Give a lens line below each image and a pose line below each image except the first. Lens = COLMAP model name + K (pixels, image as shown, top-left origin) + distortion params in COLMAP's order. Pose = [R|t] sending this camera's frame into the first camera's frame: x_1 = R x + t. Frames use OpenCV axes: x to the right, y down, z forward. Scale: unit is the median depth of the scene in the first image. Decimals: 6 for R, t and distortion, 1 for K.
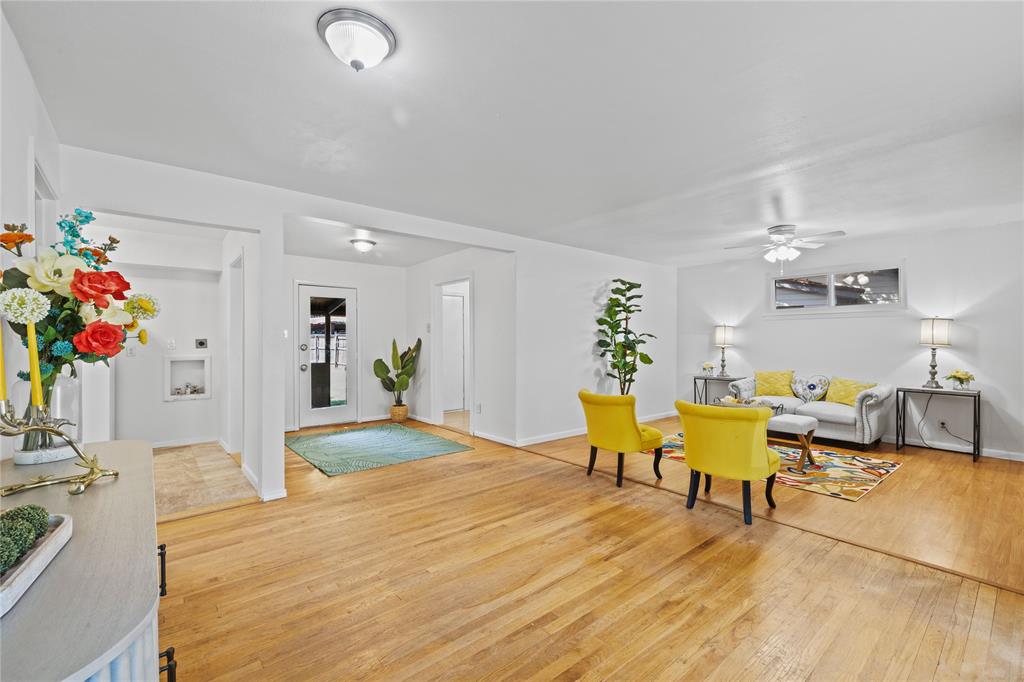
lens RADIAL K [[443.5, 0, 514.2], [0, 443.5, 336.4], [0, 0, 1]] dist [-0.001143, -0.000205]
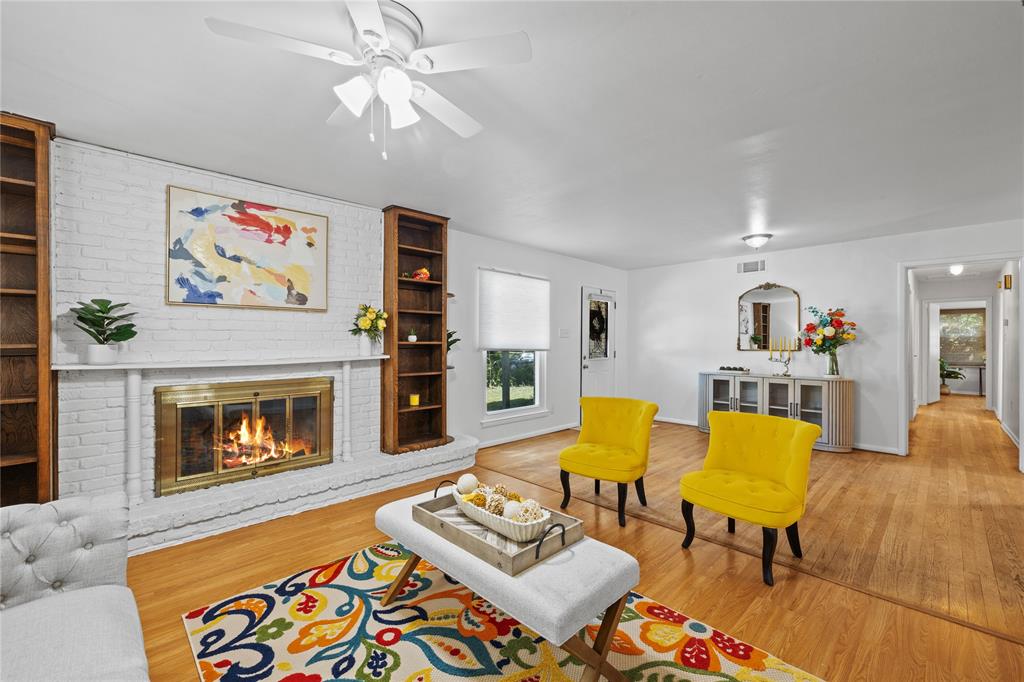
lens RADIAL K [[426.8, 0, 512.0], [0, 426.8, 341.0], [0, 0, 1]] dist [0.000489, -0.000030]
pose [[-0.997182, -0.002605, -0.074976, 0.654099], [-0.001961, 0.999961, -0.008662, 0.013025], [0.074995, -0.008491, -0.997148, 1.667701]]
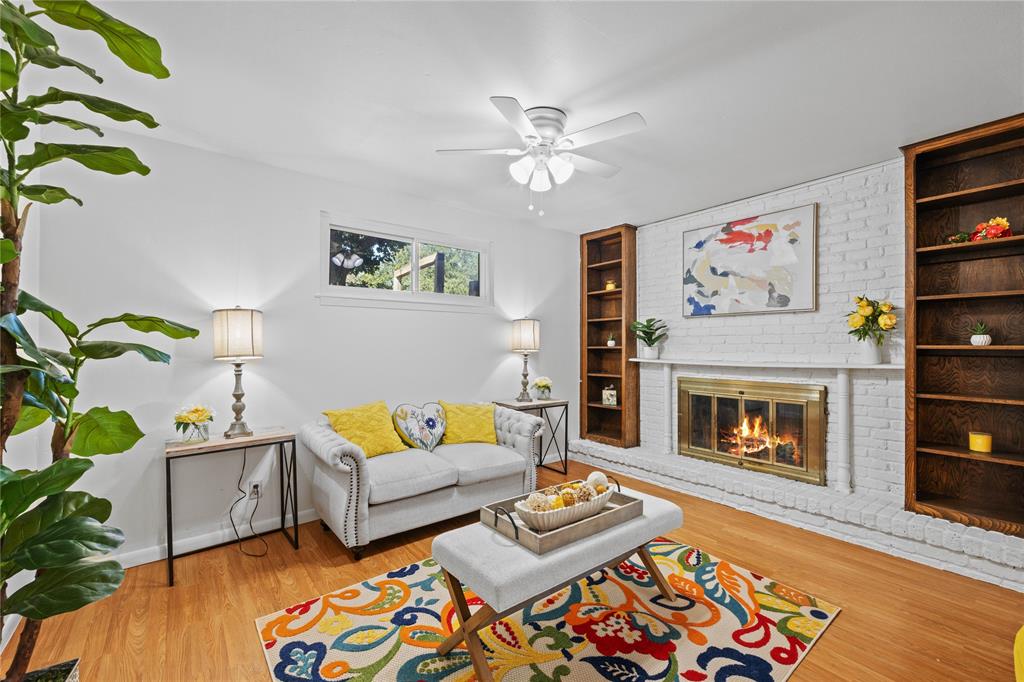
lens RADIAL K [[428.2, 0, 513.6], [0, 428.2, 342.4], [0, 0, 1]] dist [-0.000466, -0.000396]
pose [[0.032416, 0.002848, 0.999470, 0.148843], [-0.006896, 0.999973, -0.002626, 0.008246], [-0.999451, -0.006807, 0.032435, 1.258436]]
